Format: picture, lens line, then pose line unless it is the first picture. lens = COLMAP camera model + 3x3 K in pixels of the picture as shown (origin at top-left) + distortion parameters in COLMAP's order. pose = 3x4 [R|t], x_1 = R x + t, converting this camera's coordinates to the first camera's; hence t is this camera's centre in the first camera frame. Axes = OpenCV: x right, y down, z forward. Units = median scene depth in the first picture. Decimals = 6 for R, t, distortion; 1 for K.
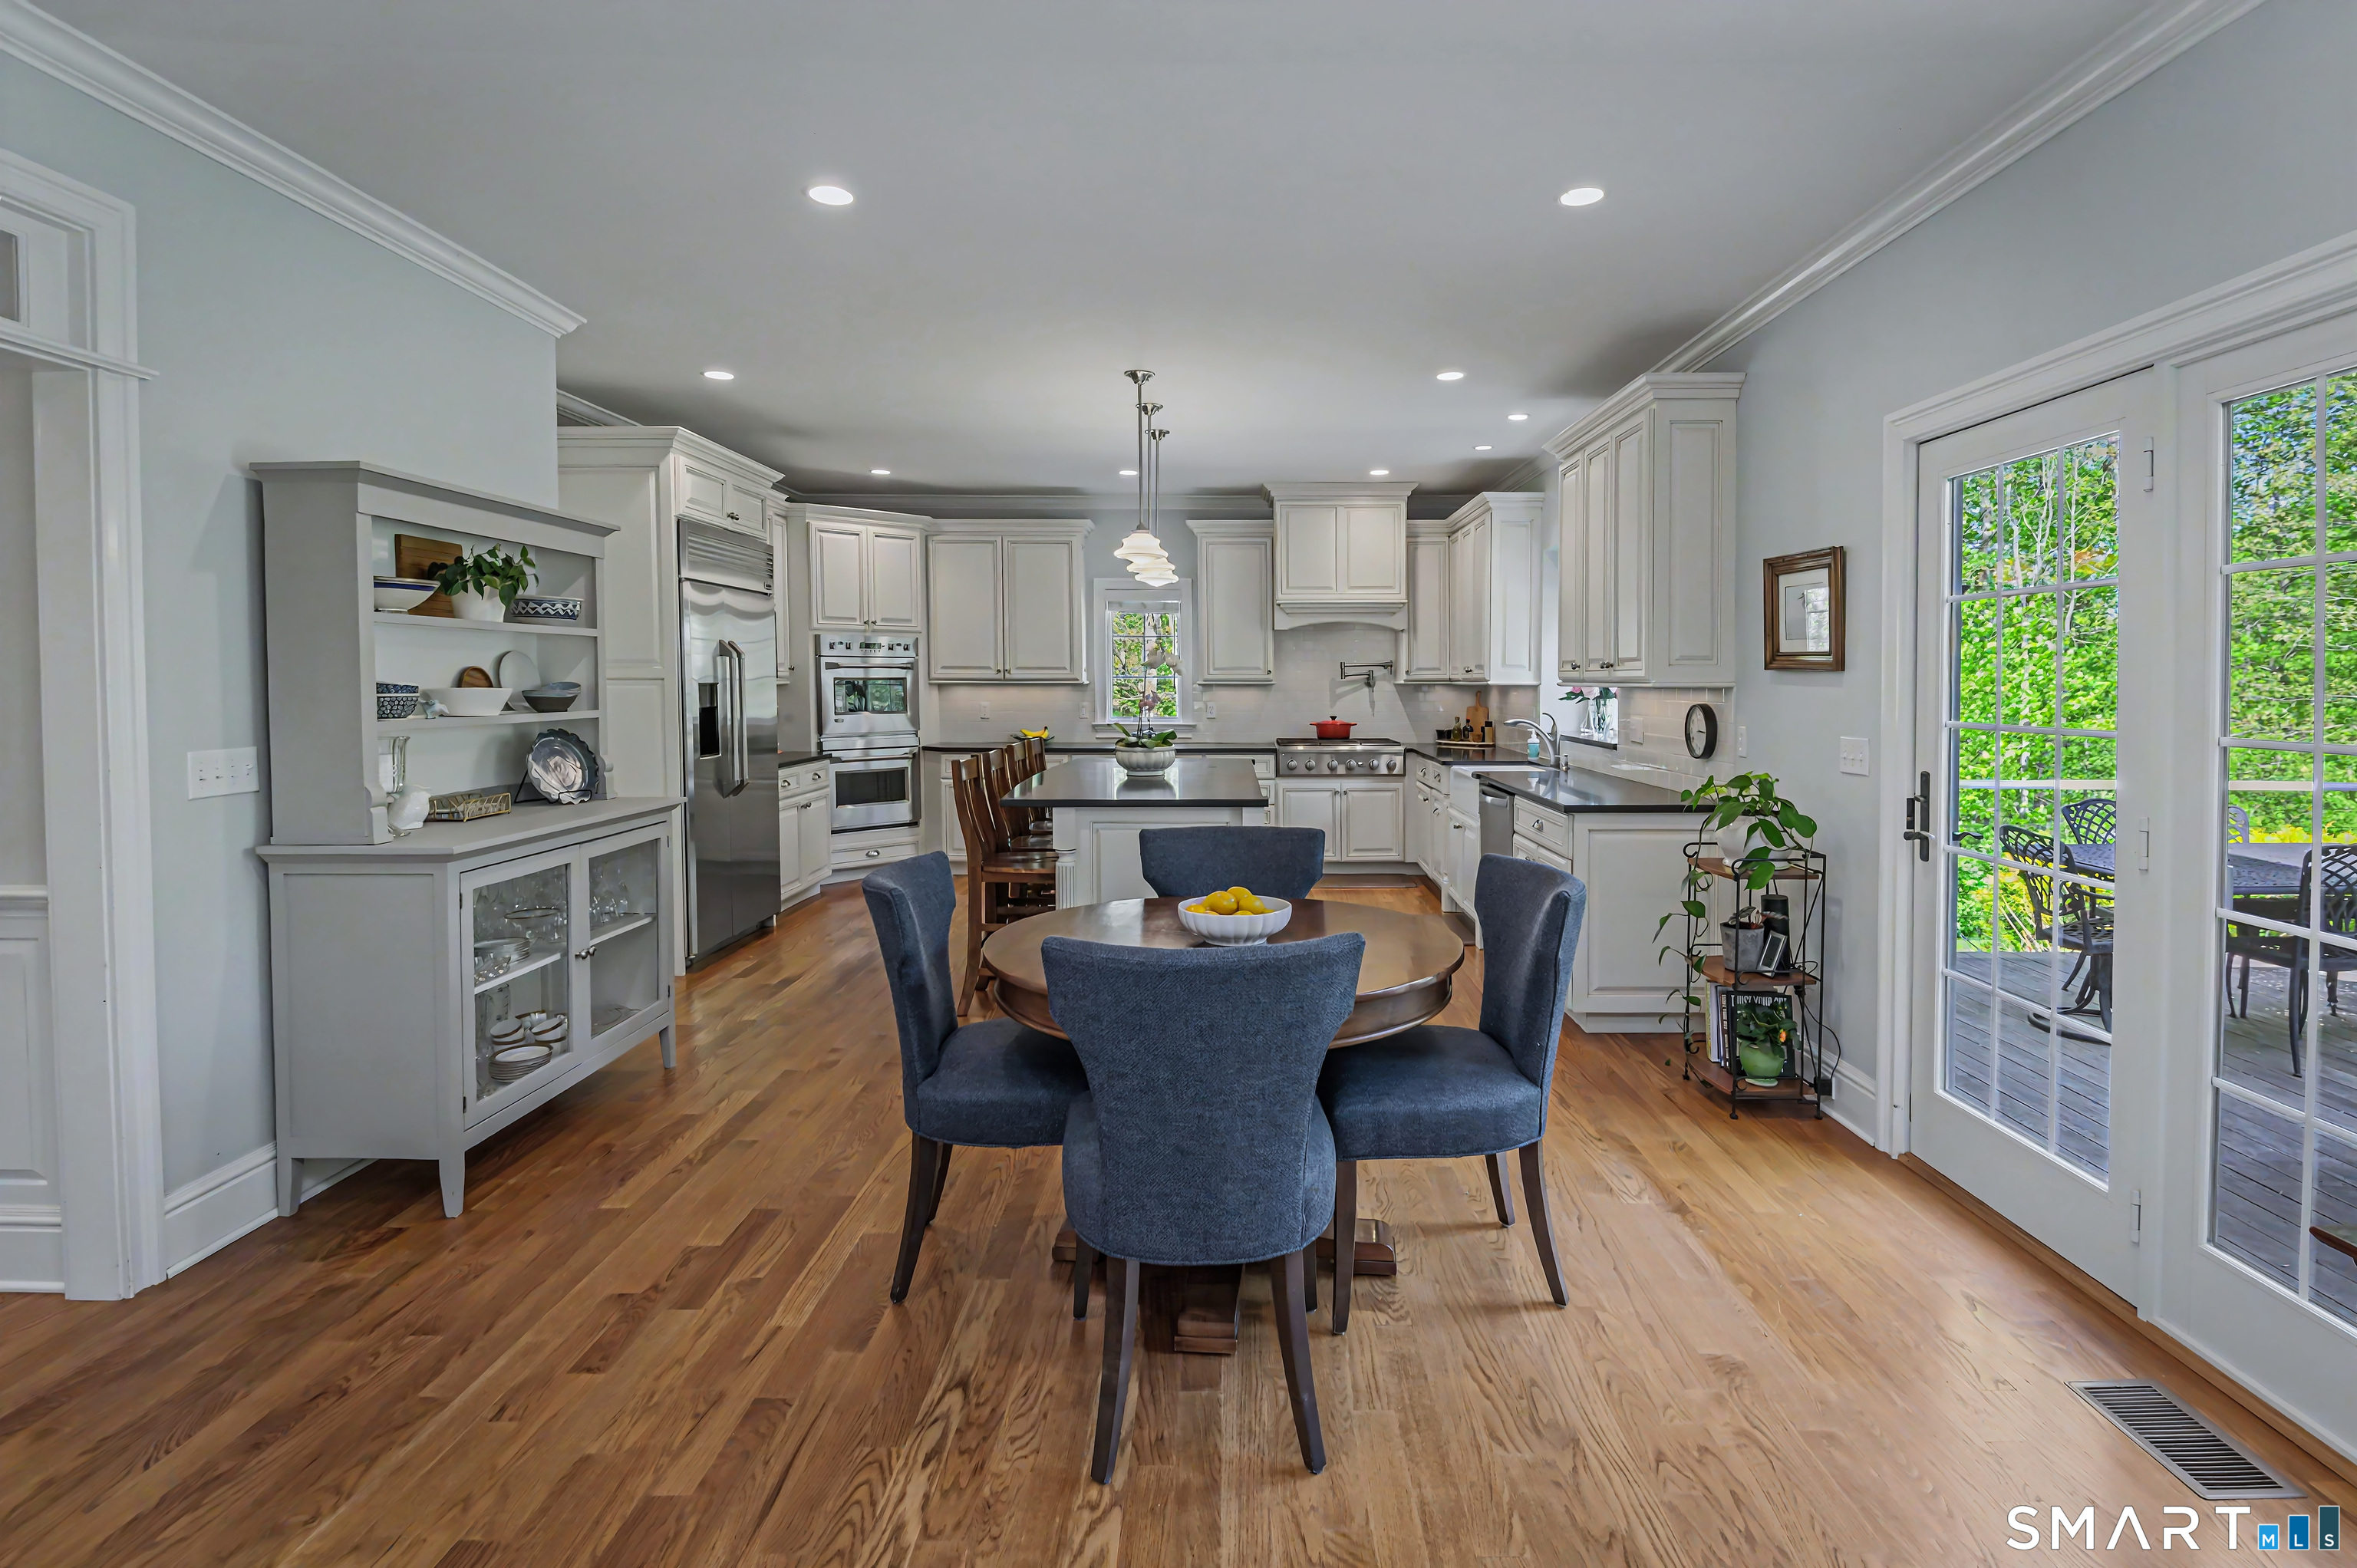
lens RADIAL K [[1220.1, 0, 1256.7], [0, 1220.1, 775.2], [0, 0, 1]] dist [0.003778, -0.008118]
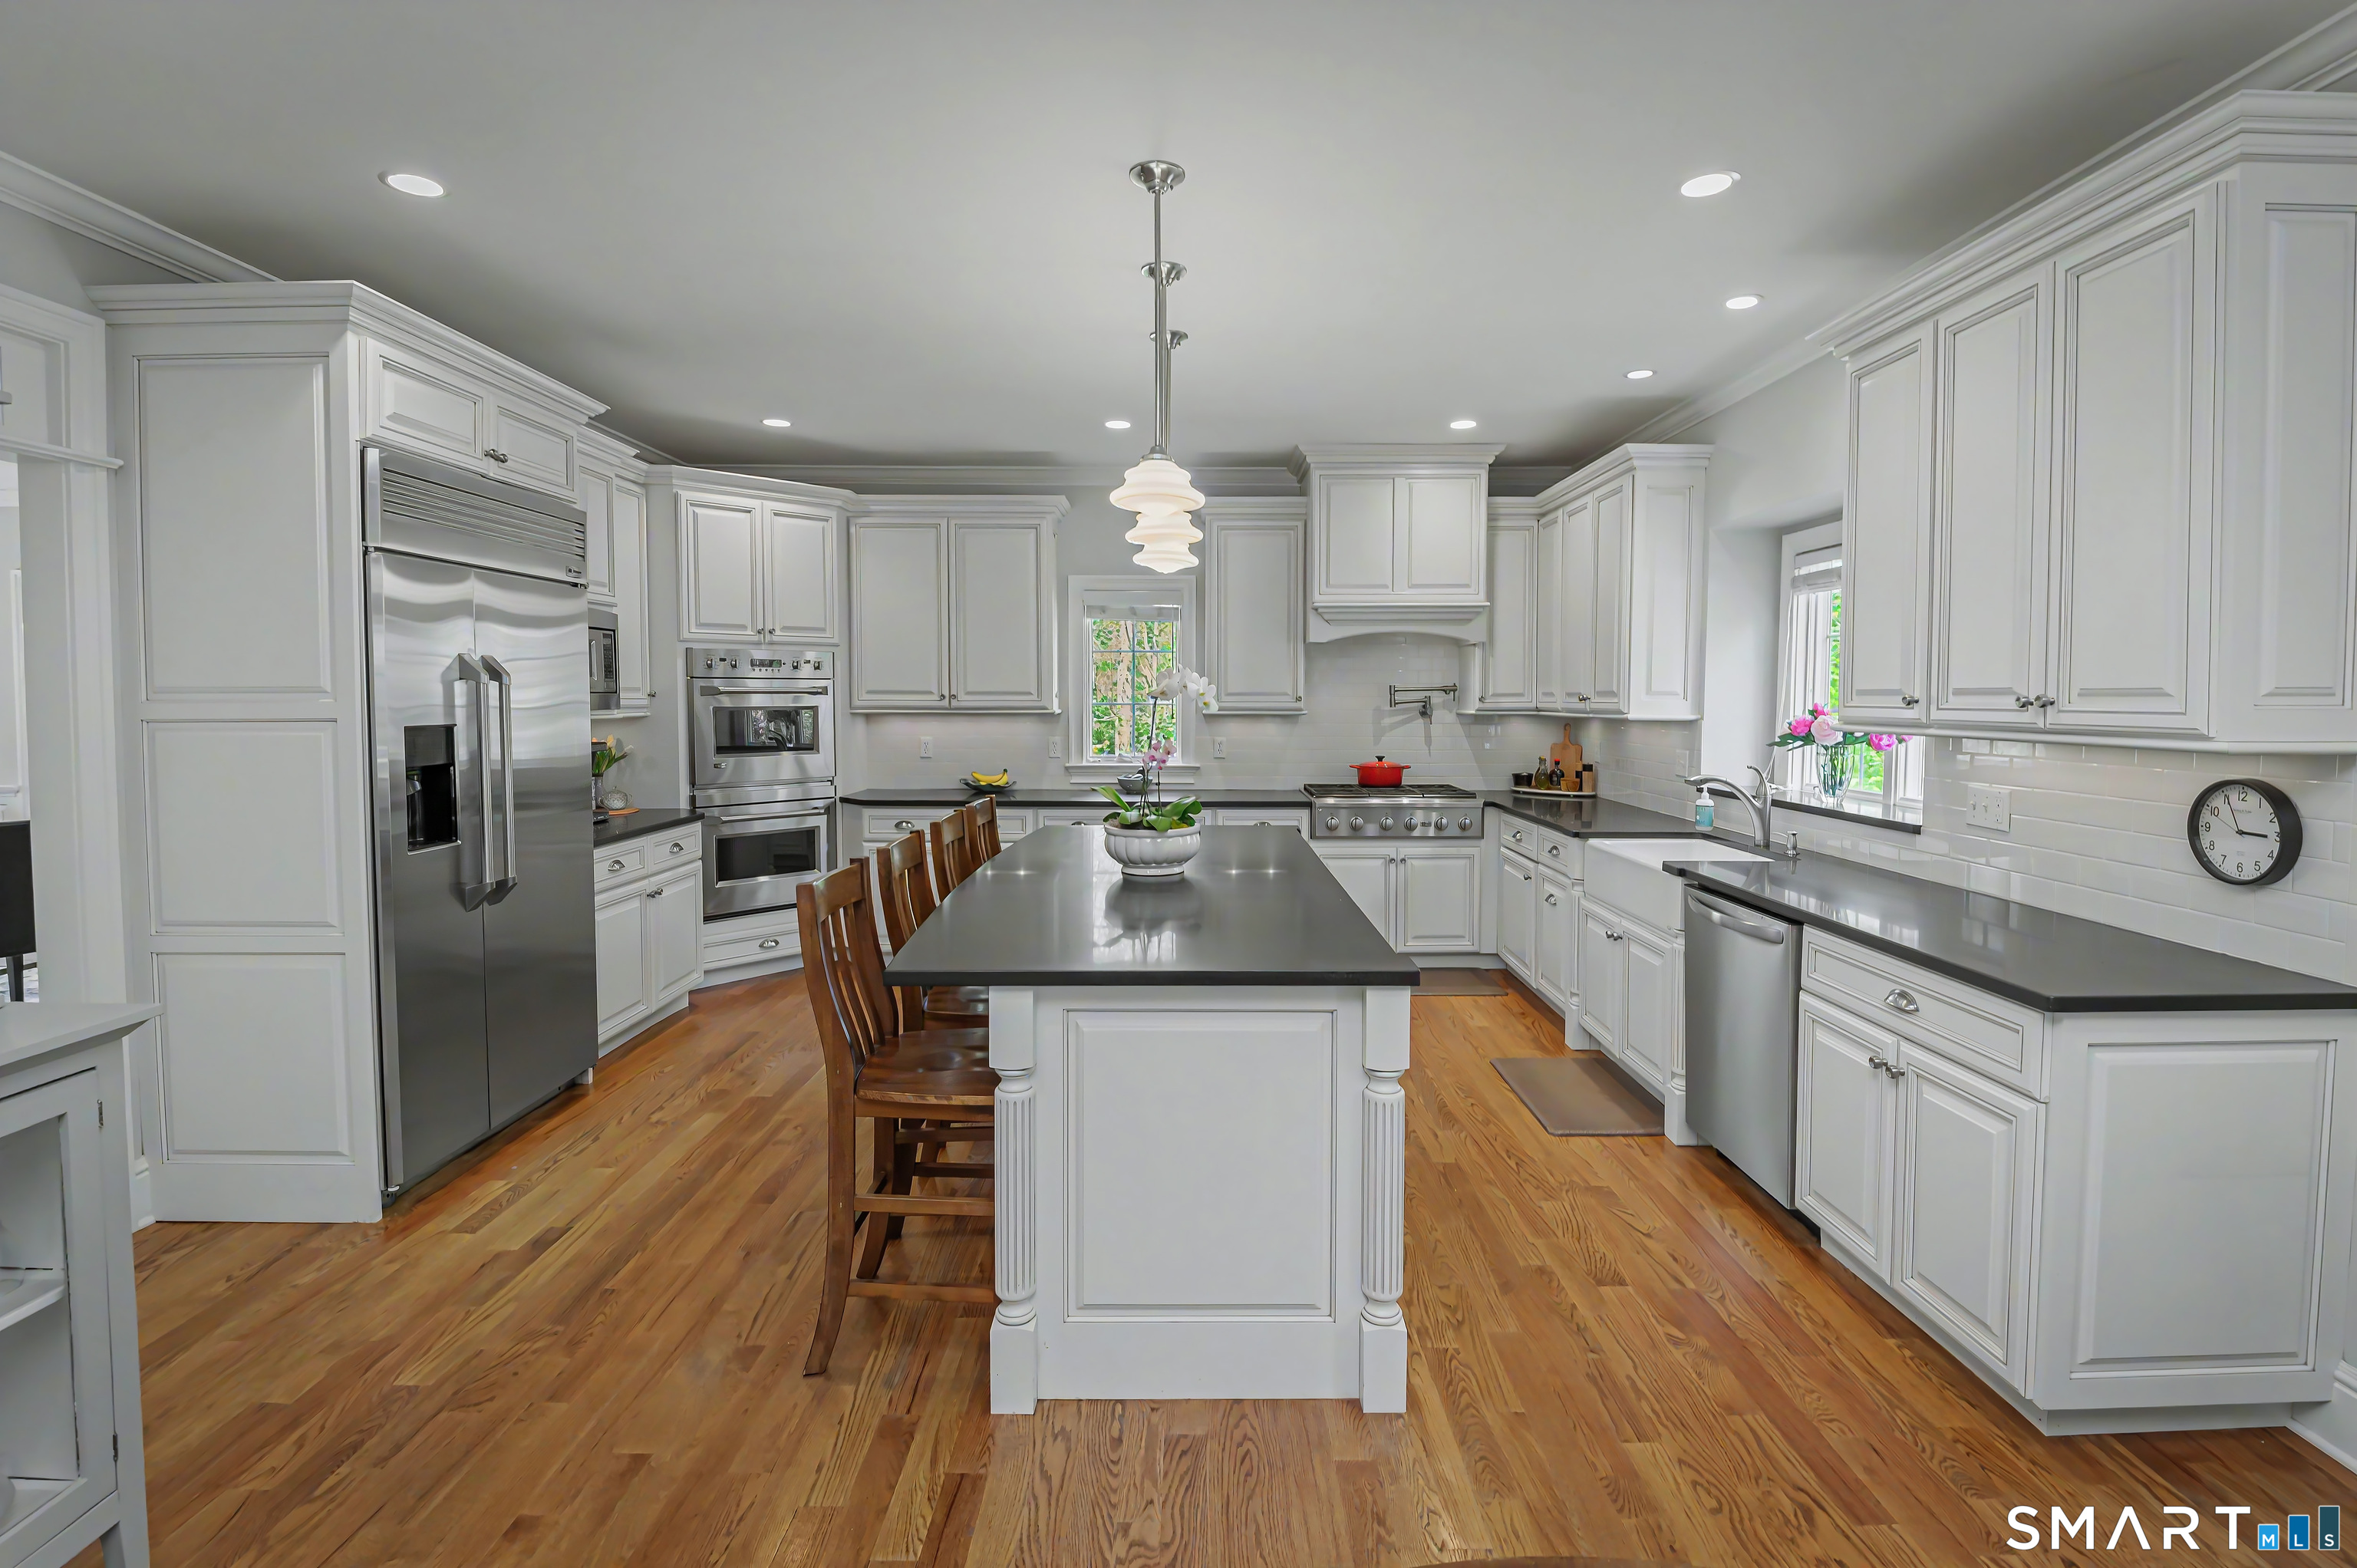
lens RADIAL K [[1072.0, 0, 1179.7], [0, 1072.0, 759.4], [0, 0, 1]] dist [-0.004780, -0.008050]
pose [[0.999687, 0.003189, -0.024806, -0.048664], [-0.003603, 0.999855, -0.016643, -0.036860], [0.024750, 0.016727, 0.999554, 0.346795]]
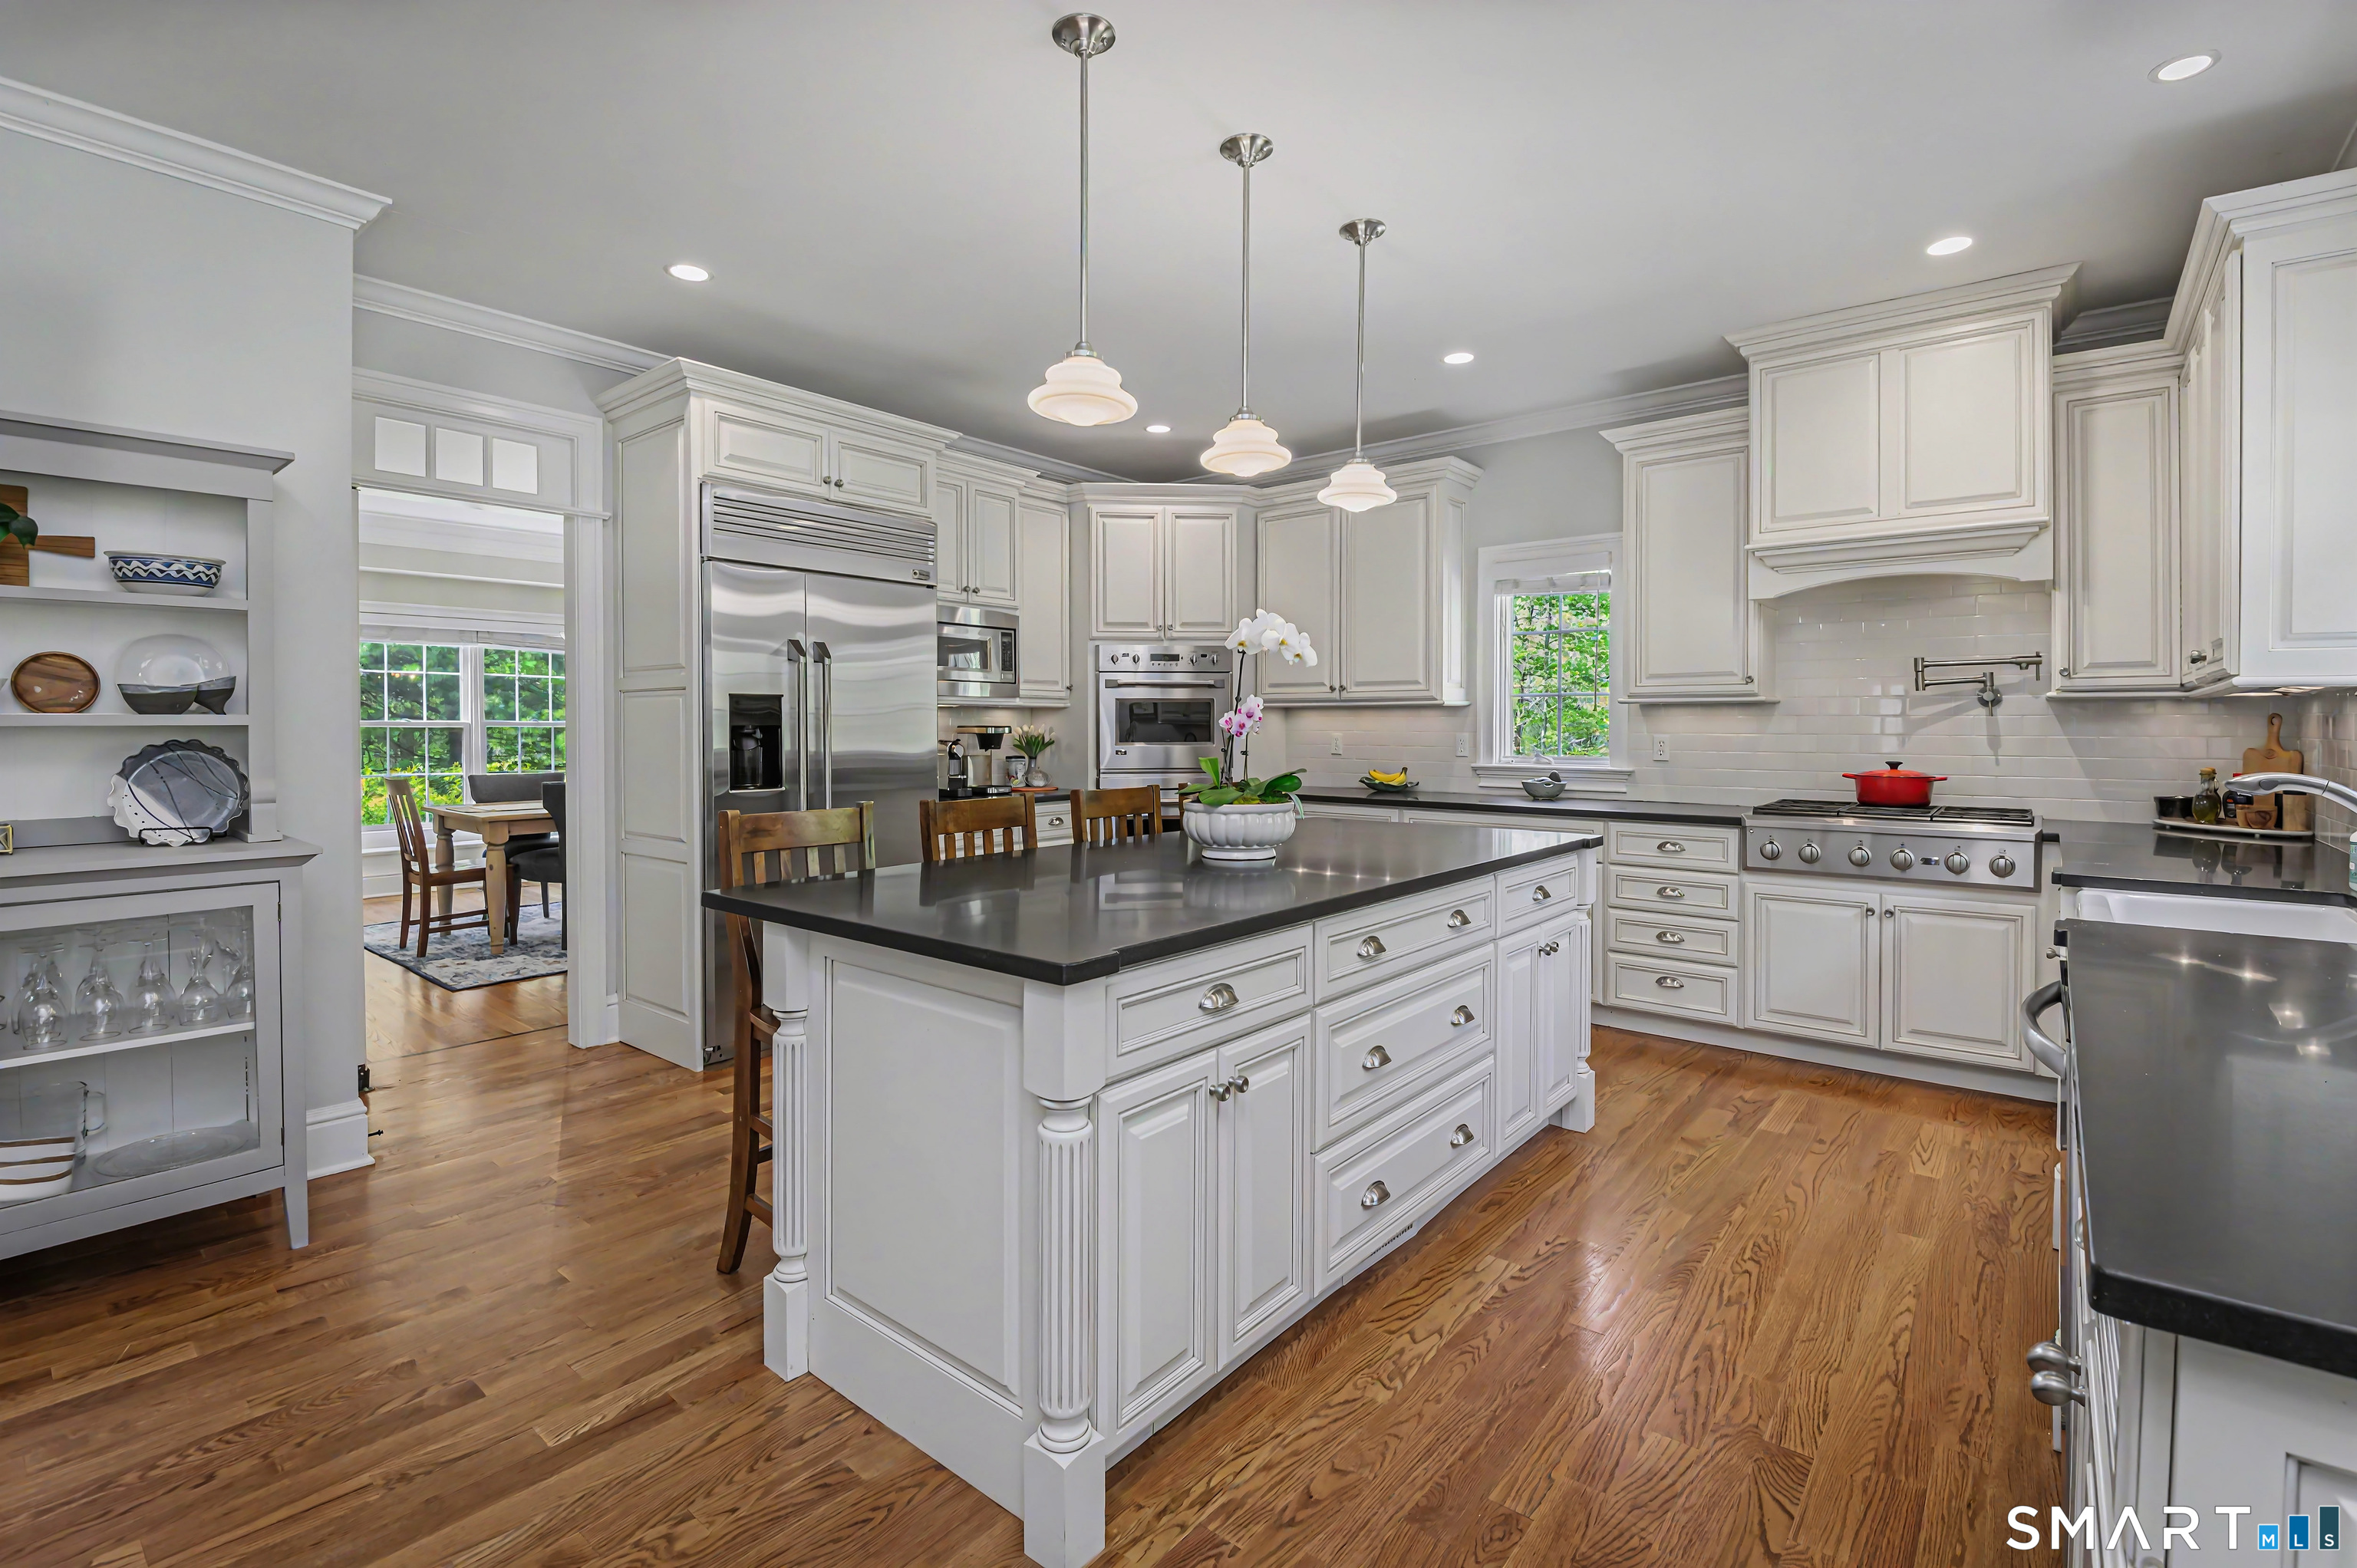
lens RADIAL K [[1072.0, 0, 1221.5], [0, 1072.0, 767.2], [0, 0, 1]] dist [-0.004780, -0.008050]
pose [[0.754359, 0.023893, -0.656027, 0.155749], [-0.053449, 0.998255, -0.025104, -0.020327], [0.654282, 0.054002, 0.754320, 0.491685]]
